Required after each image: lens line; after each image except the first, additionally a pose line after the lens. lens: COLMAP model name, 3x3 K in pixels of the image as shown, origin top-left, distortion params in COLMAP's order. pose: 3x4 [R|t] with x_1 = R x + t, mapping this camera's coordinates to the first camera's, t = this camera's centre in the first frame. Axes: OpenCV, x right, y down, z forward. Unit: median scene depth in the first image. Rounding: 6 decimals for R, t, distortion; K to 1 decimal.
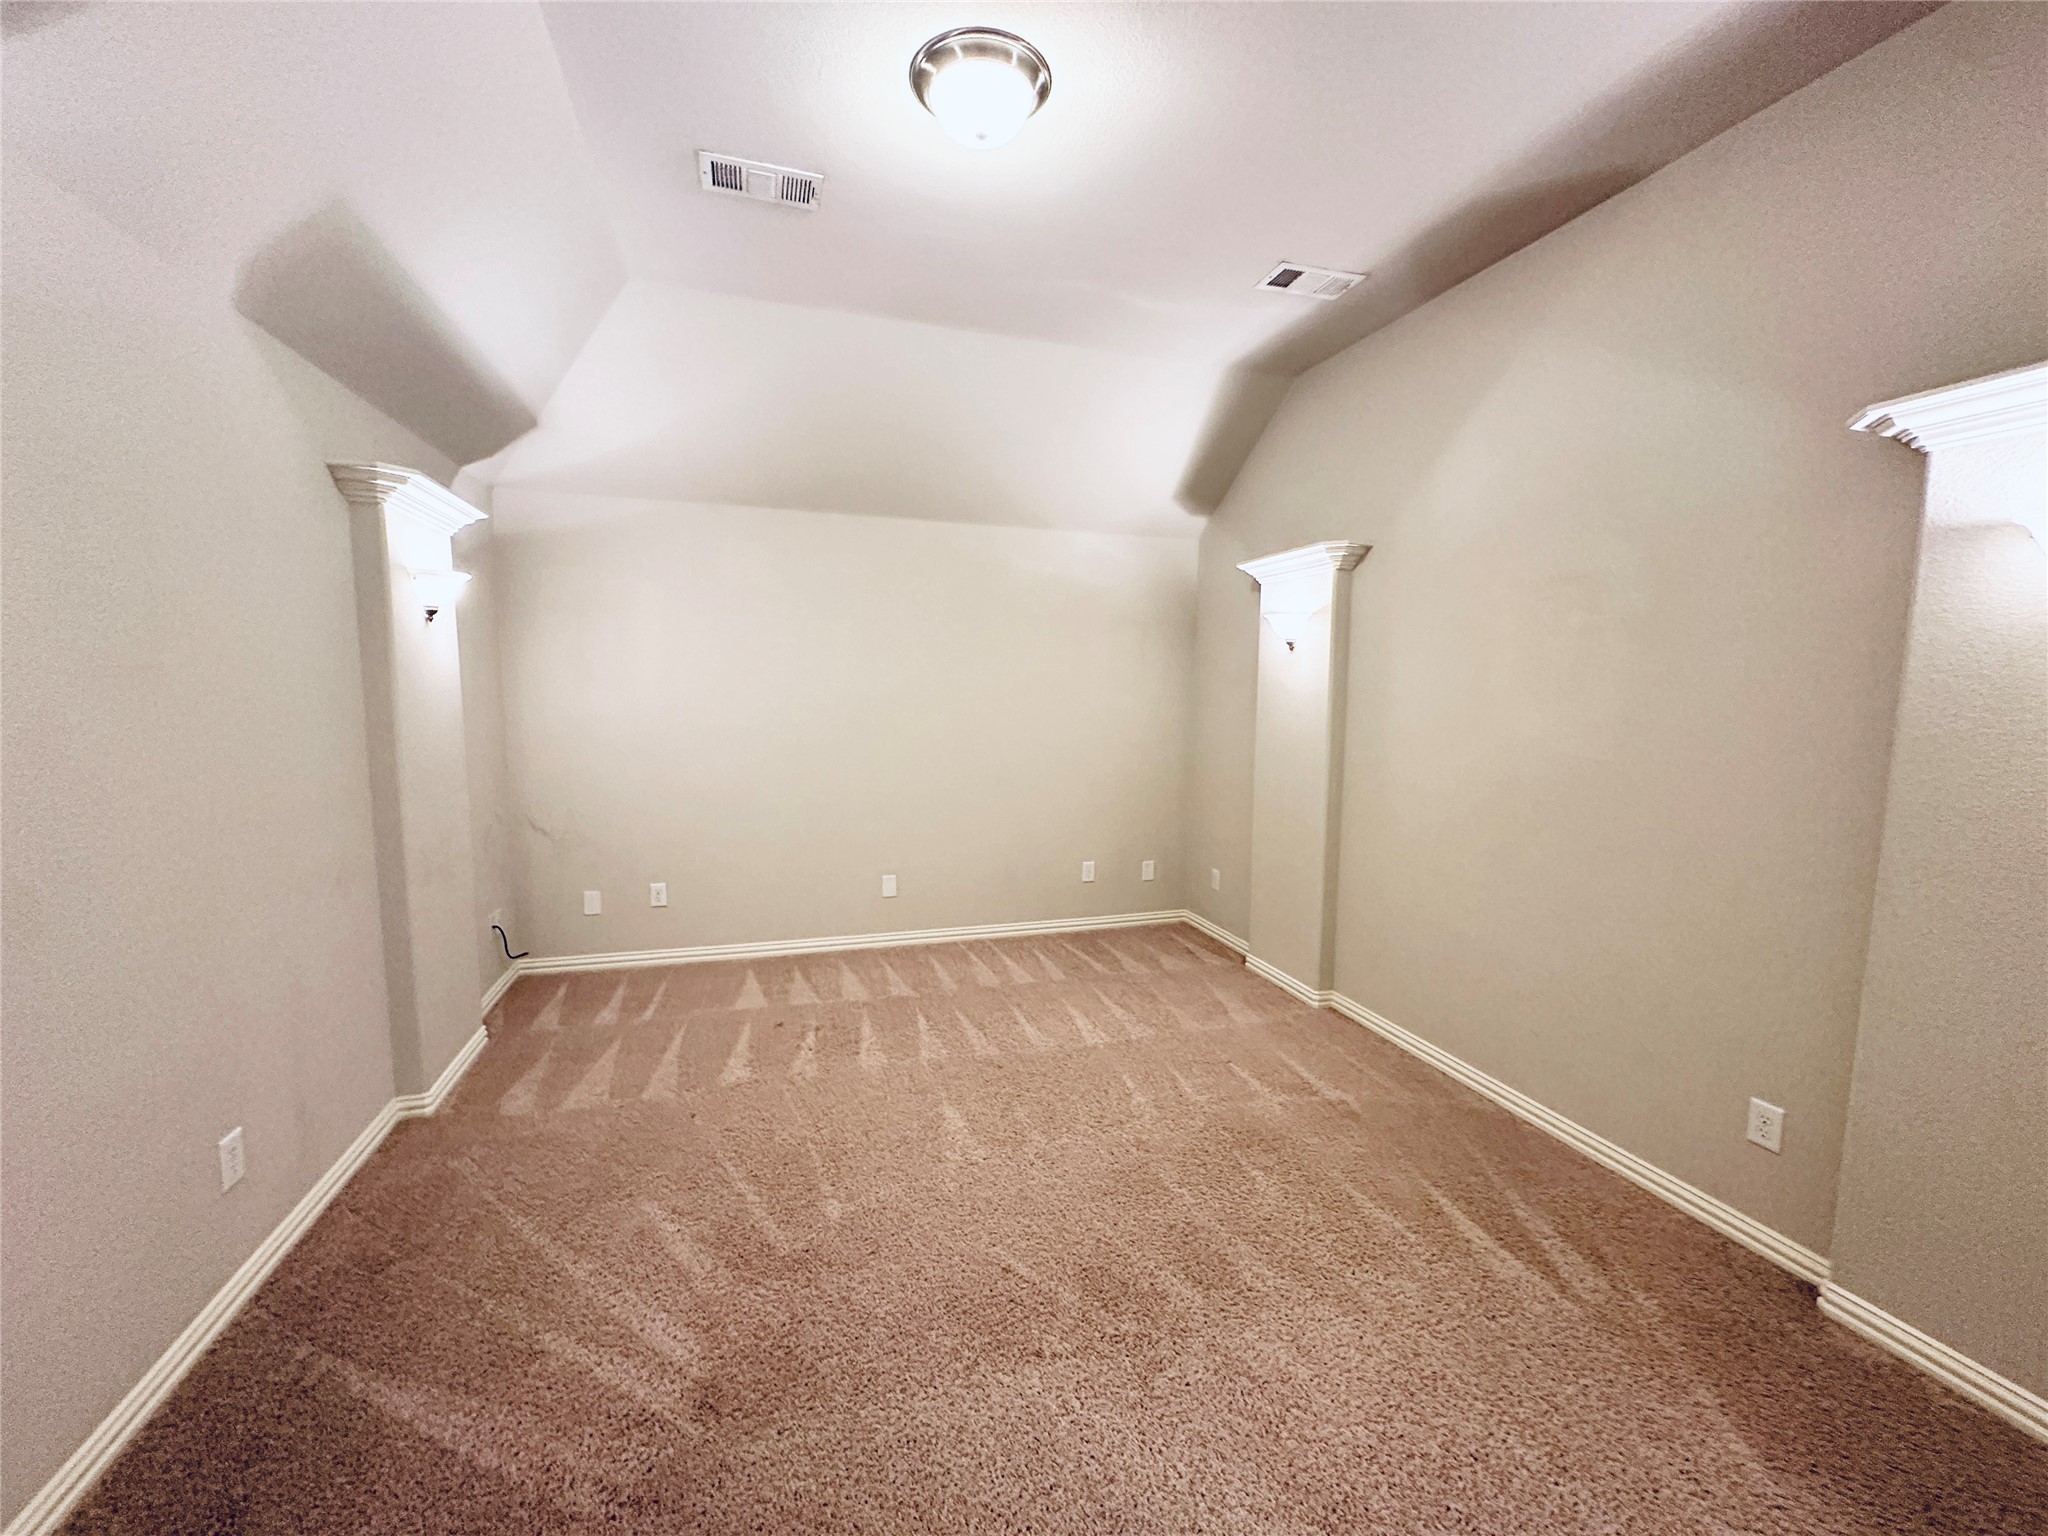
lens RADIAL K [[817.9, 0, 1027.0], [0, 817.9, 769.5], [0, 0, 1]] dist [-0.007590, -0.000111]
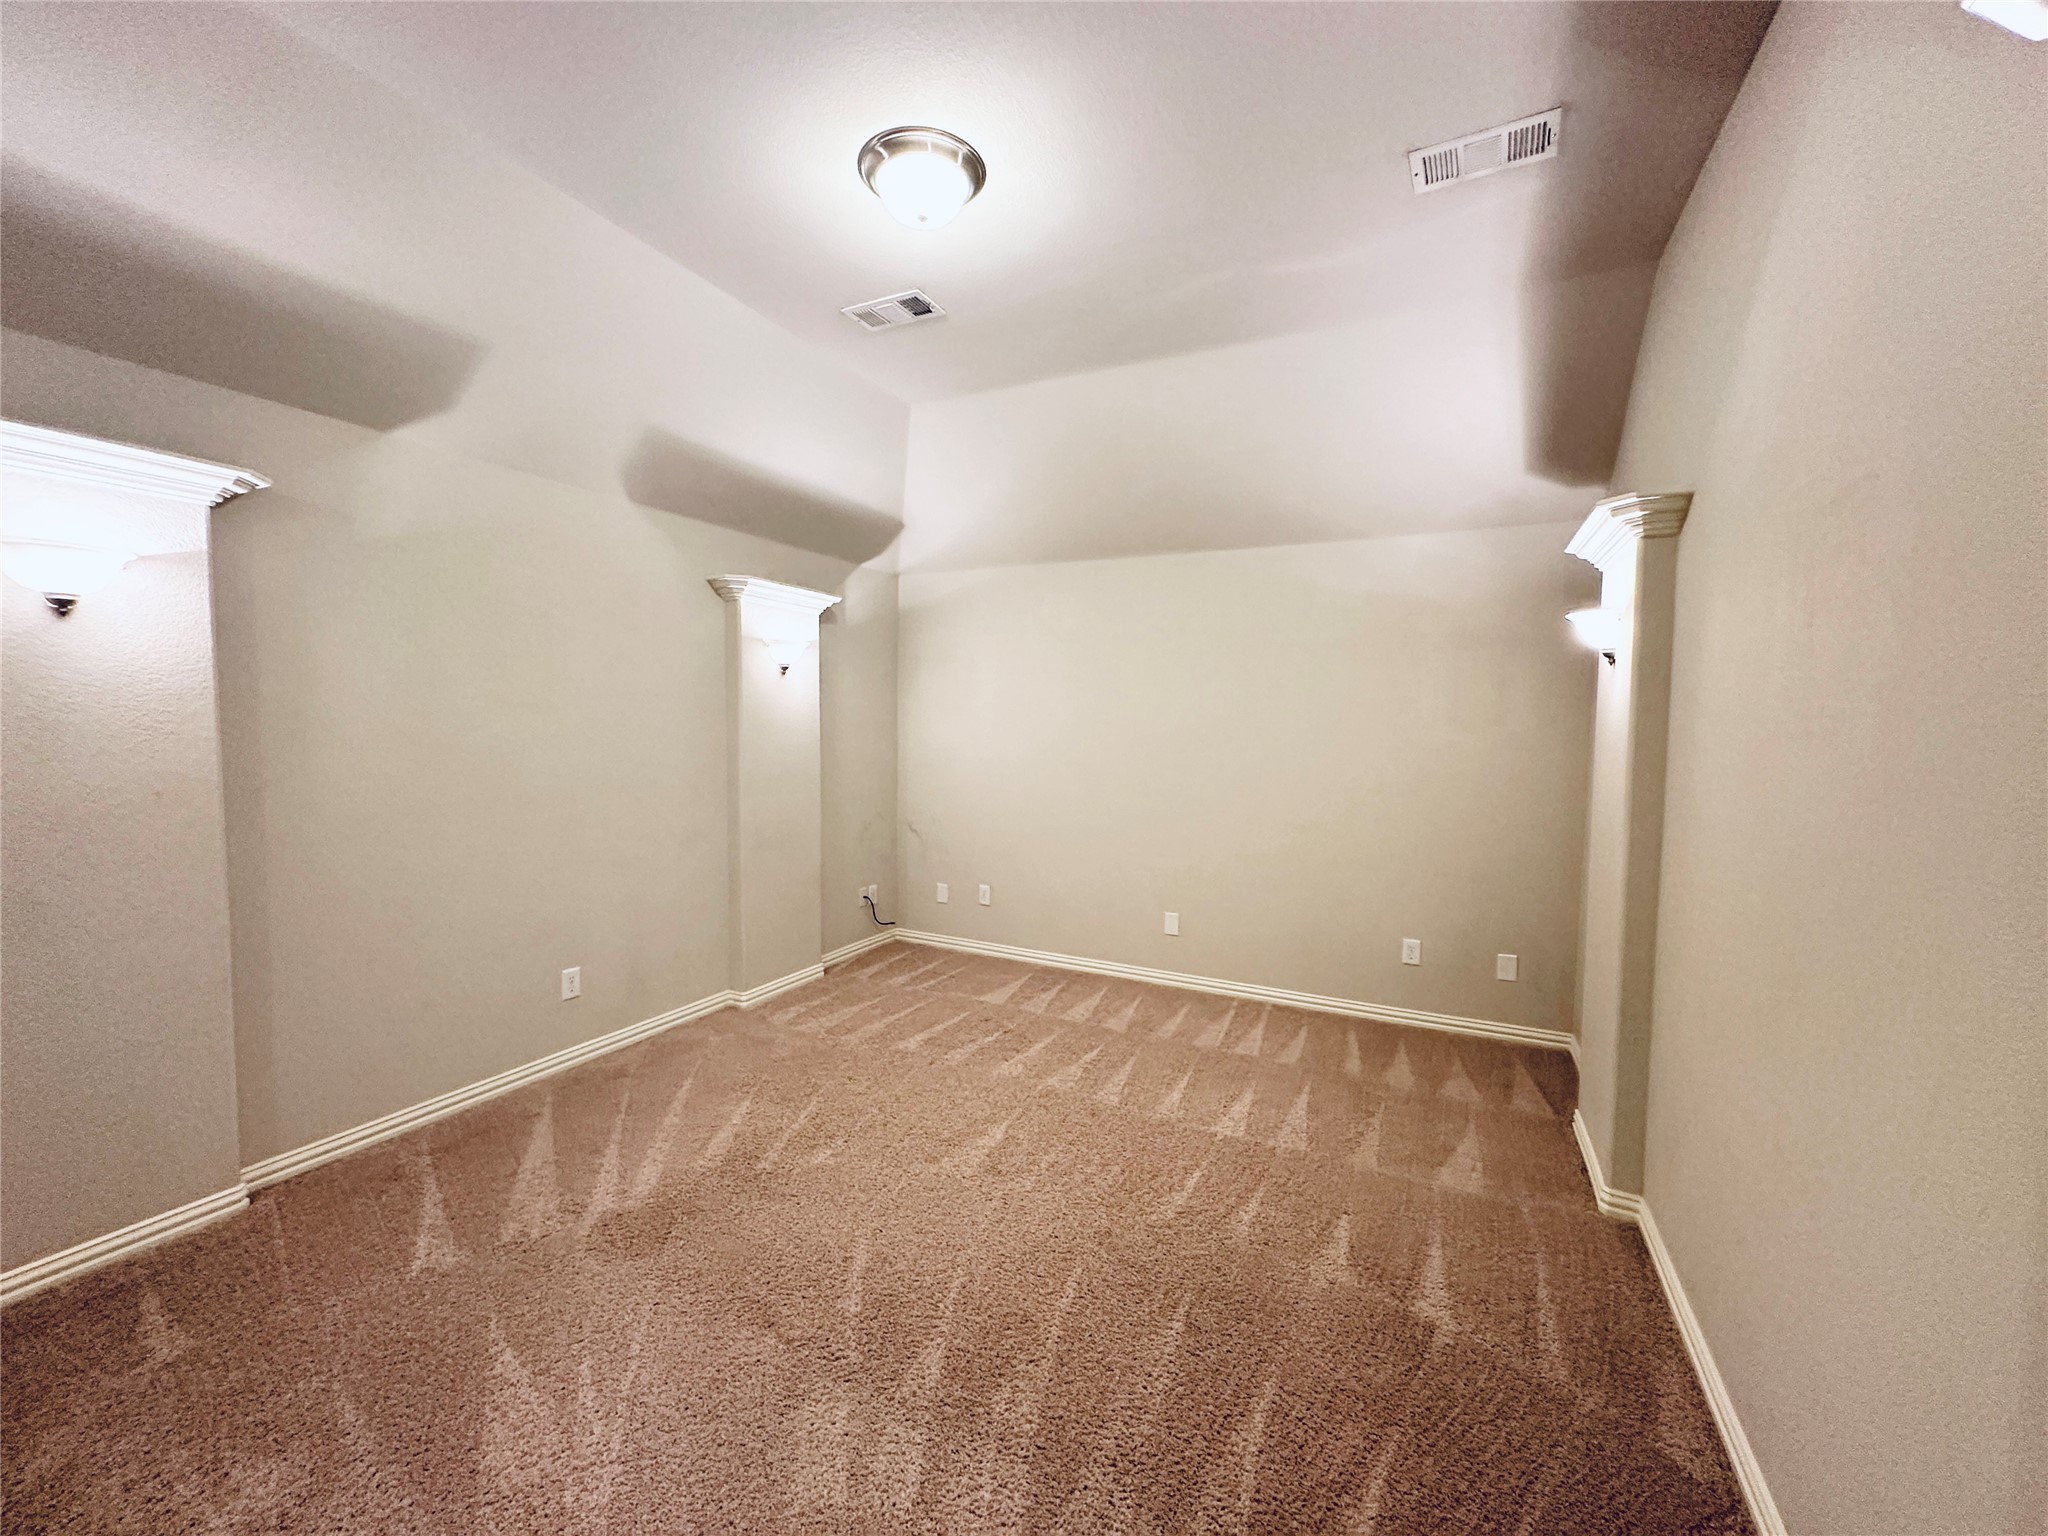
lens RADIAL K [[817.9, 0, 1025.4], [0, 817.9, 767.9], [0, 0, 1]] dist [-0.007590, -0.000111]
pose [[0.710641, 0.037441, -0.702558, 0.466808], [-0.076715, 0.996753, -0.024479, -0.007963], [0.699360, 0.071292, 0.711205, 0.197364]]
